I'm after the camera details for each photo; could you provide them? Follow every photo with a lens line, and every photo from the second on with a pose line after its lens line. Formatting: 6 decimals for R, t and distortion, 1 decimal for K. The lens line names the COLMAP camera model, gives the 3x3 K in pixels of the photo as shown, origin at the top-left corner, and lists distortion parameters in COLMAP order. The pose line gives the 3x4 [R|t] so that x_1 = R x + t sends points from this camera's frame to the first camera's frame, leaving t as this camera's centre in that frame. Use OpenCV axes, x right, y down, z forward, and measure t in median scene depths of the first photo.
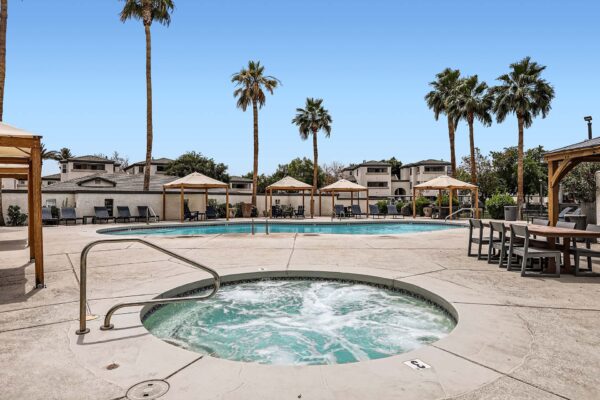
lens RADIAL K [[369.3, 0, 303.0], [0, 369.3, 199.7], [0, 0, 1]] dist [0.000719, 0.004428]
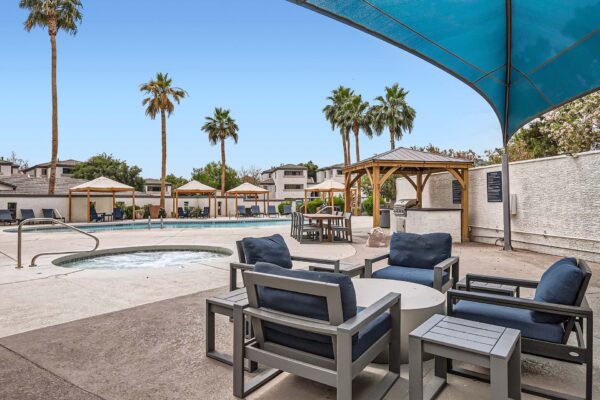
lens RADIAL K [[378.1, 0, 304.5], [0, 378.1, 195.8], [0, 0, 1]] dist [-0.017546, 0.009479]
pose [[0.981166, -0.007508, 0.193023, 0.059442], [0.010804, 0.999813, -0.016032, 0.004059], [-0.192866, 0.017816, 0.981063, -0.147693]]
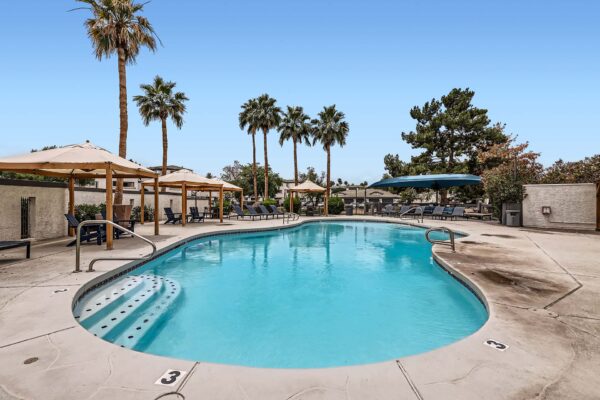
lens RADIAL K [[274.3, 0, 301.0], [0, 274.3, 200.6], [0, 0, 1]] dist [-0.000888, 0.001467]
pose [[0.565864, 0.004378, 0.824487, -0.343683], [-0.004958, 0.999986, -0.001906, 0.000930], [-0.824484, -0.003009, 0.565878, 0.447682]]
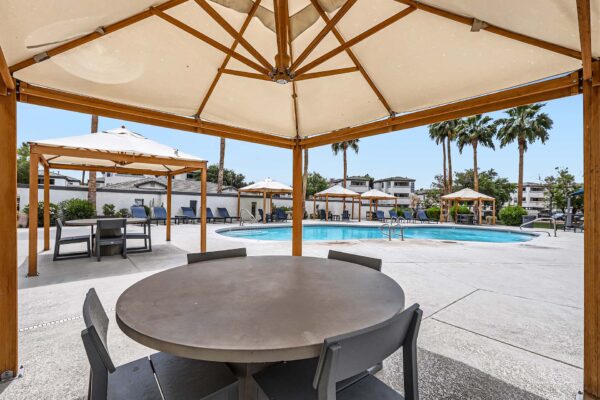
lens RADIAL K [[274.3, 0, 299.6], [0, 274.3, 200.3], [0, 0, 1]] dist [-0.000888, 0.001467]
pose [[0.996417, 0.029363, 0.079311, -0.206992], [-0.028202, 0.999479, -0.015721, 0.001644], [-0.079731, 0.013428, 0.996726, 0.136524]]
